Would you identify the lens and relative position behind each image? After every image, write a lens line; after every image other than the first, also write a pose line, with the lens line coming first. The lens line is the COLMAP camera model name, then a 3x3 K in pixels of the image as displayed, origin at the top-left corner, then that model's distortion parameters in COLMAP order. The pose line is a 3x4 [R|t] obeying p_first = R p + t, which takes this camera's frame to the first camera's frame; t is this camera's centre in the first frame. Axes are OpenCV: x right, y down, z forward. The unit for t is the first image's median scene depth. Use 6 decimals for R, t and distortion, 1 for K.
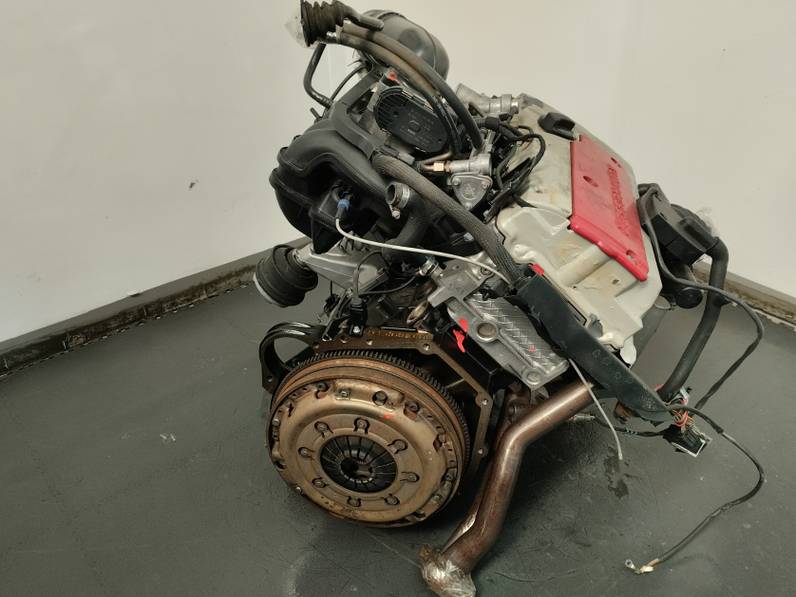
lens RADIAL K [[660.8, 0, 398.0], [0, 660.8, 298.5], [0, 0, 1]] dist [0.098060, -0.149305]
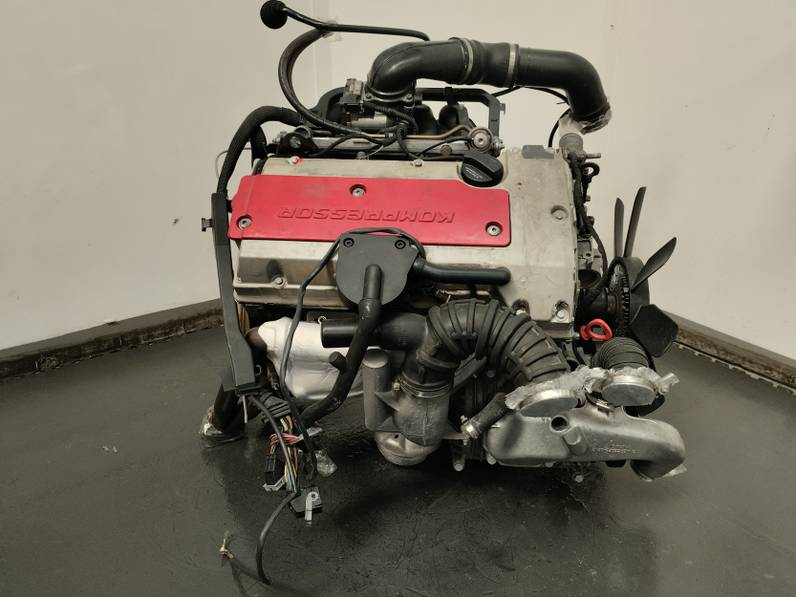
lens RADIAL K [[660.8, 0, 398.0], [0, 660.8, 298.5], [0, 0, 1]] dist [0.098060, -0.149305]
pose [[0.996854, 0.036868, -0.070168, 0.119566], [-0.047778, 0.985834, -0.160776, 0.103497], [0.063246, 0.163623, 0.984493, 0.004466]]
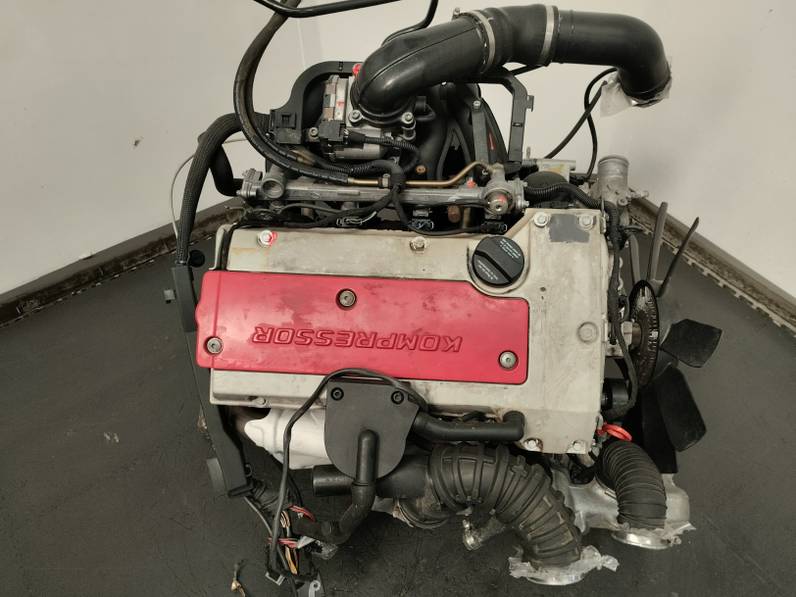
lens RADIAL K [[660.8, 0, 398.0], [0, 660.8, 298.5], [0, 0, 1]] dist [0.098060, -0.149305]
pose [[0.996740, 0.055850, -0.058221, 0.104828], [-0.037428, 0.959400, 0.279554, -0.233976], [0.071470, -0.276463, 0.958363, 0.106384]]
